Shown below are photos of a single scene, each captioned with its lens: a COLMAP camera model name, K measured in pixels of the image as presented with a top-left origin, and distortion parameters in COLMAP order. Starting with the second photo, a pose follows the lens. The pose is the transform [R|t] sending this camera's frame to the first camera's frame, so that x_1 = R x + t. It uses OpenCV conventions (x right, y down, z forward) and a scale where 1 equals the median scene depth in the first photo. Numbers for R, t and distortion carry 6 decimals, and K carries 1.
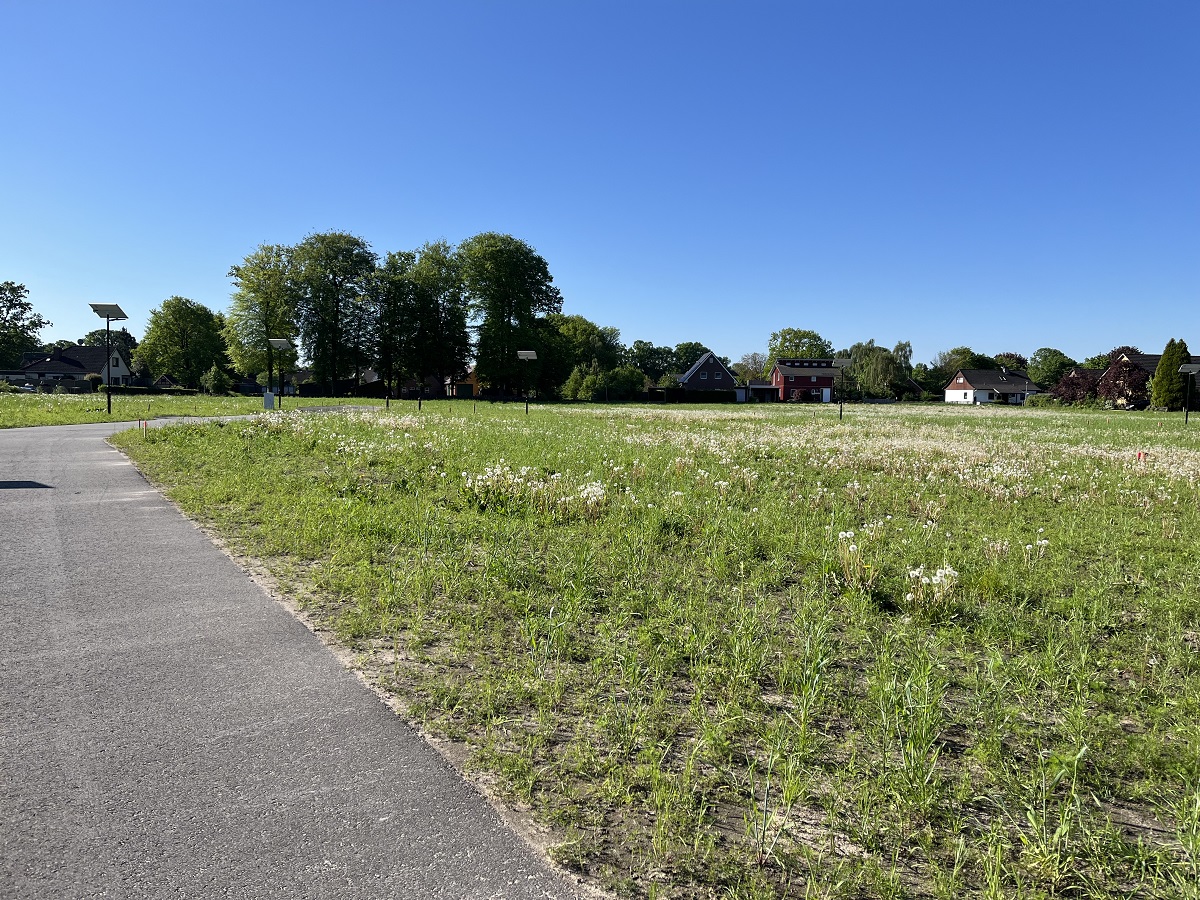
lens RADIAL K [[909.3, 0, 605.3], [0, 909.3, 445.7], [0, 0, 1]] dist [0.085941, -0.111930]
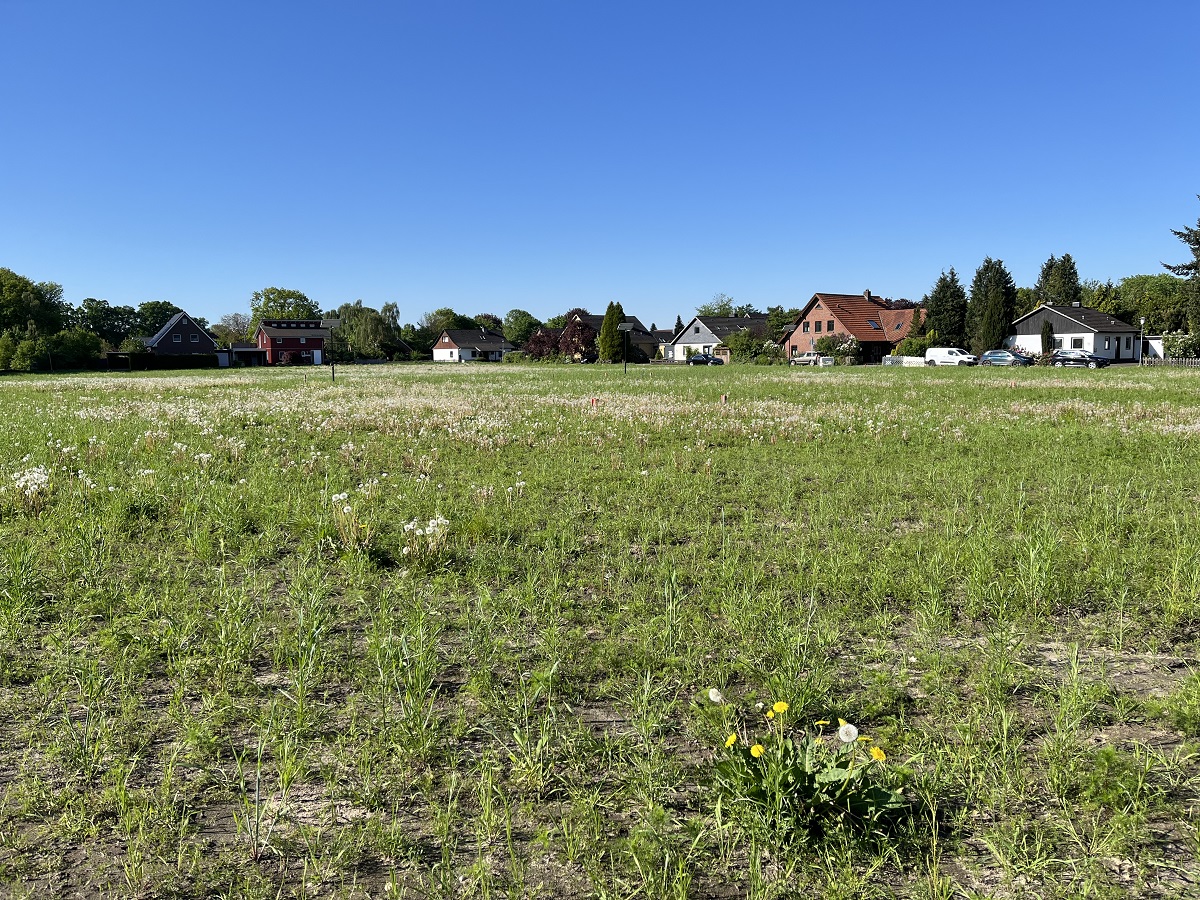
lens RADIAL K [[909.3, 0, 605.3], [0, 909.3, 445.7], [0, 0, 1]] dist [0.085941, -0.111930]
pose [[0.857748, -0.078440, 0.508051, 0.006439], [0.057033, 0.996709, 0.057597, 0.001203], [-0.510897, -0.020428, 0.859399, 0.006215]]
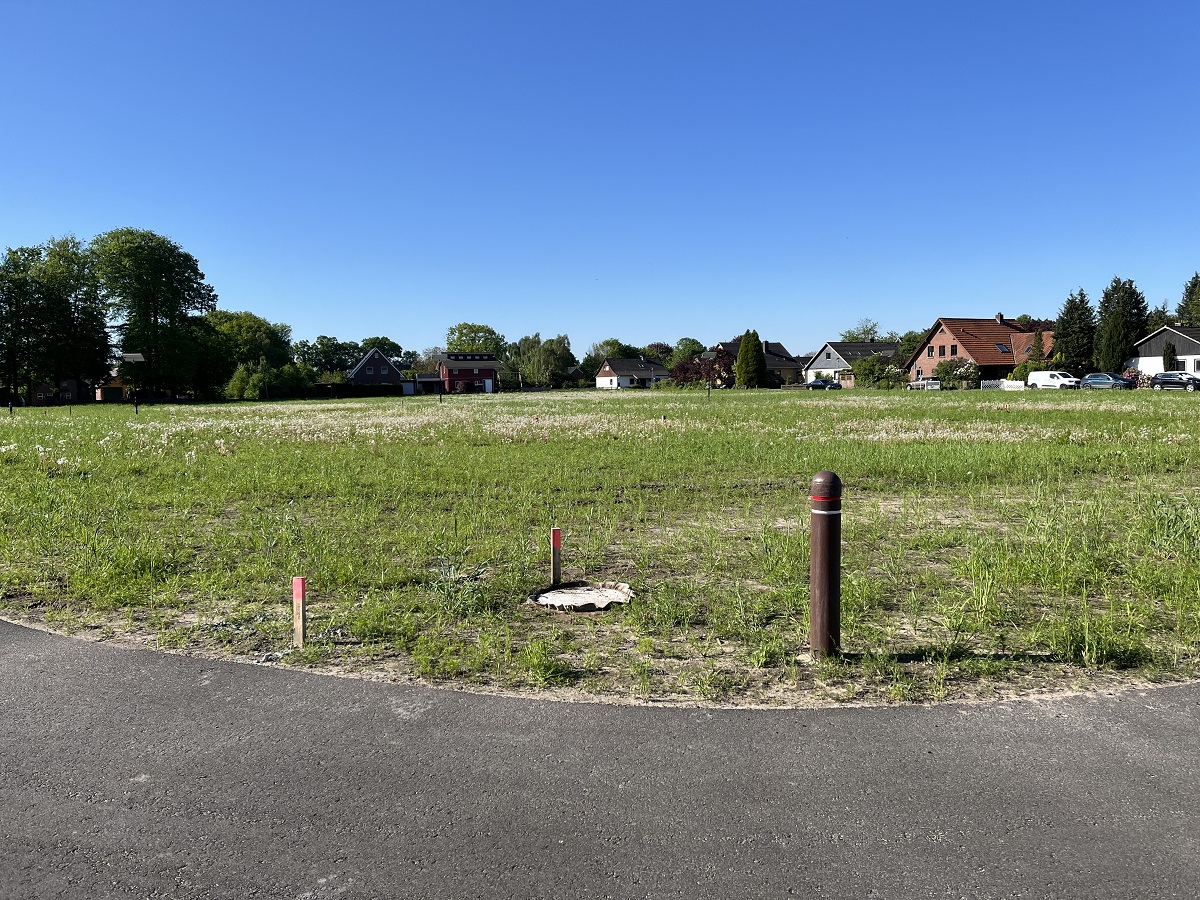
lens RADIAL K [[909.3, 0, 605.3], [0, 909.3, 445.7], [0, 0, 1]] dist [0.085941, -0.111930]
pose [[0.950147, -0.057659, 0.306424, 0.337608], [0.055226, 0.998336, 0.016611, 0.048935], [-0.306872, 0.001139, 0.951750, -0.618567]]
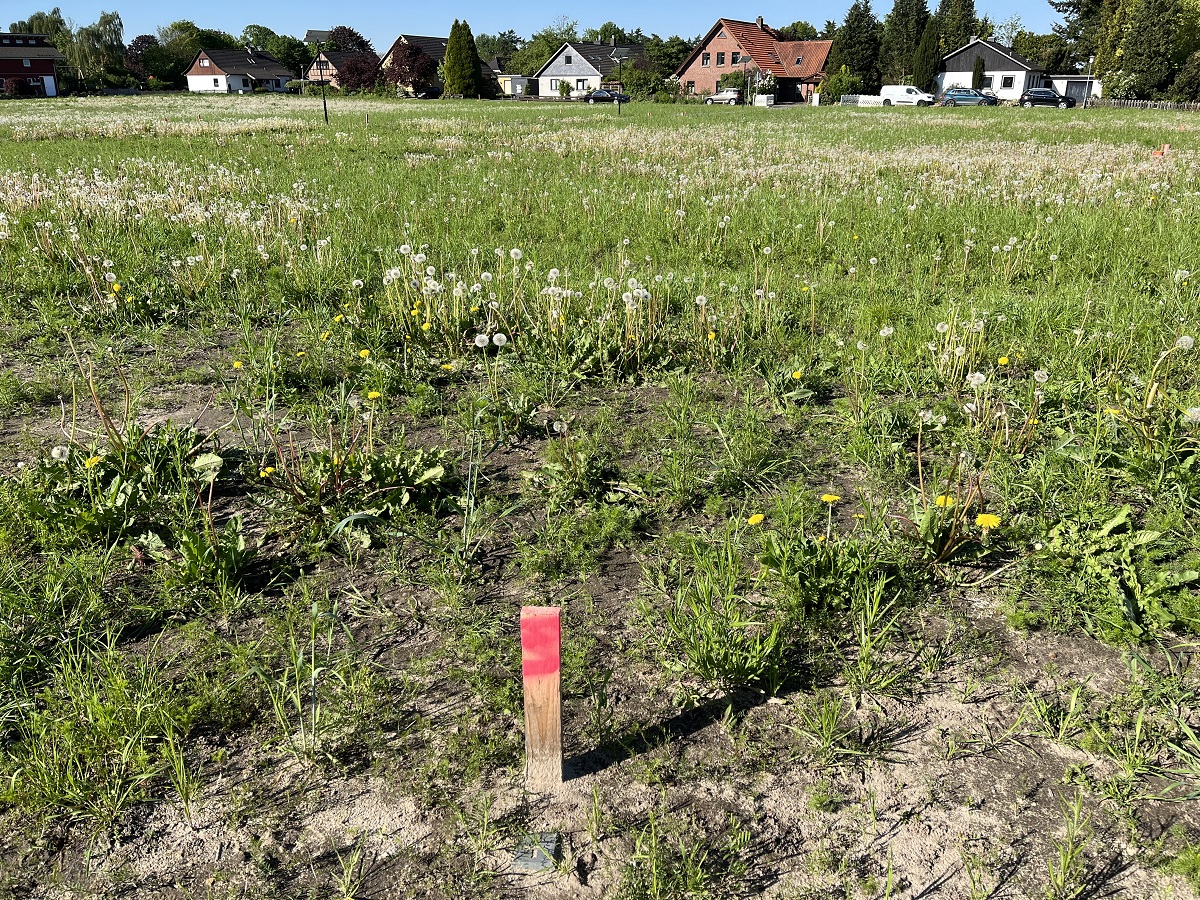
lens RADIAL K [[920.6, 0, 601.0], [0, 920.6, 426.9], [0, 0, 1]] dist [0.117458, -0.159874]
pose [[0.658670, -0.274615, 0.700529, -0.670443], [0.055569, 0.946231, 0.318684, -0.094970], [-0.750377, -0.170980, 0.638514, 1.113251]]
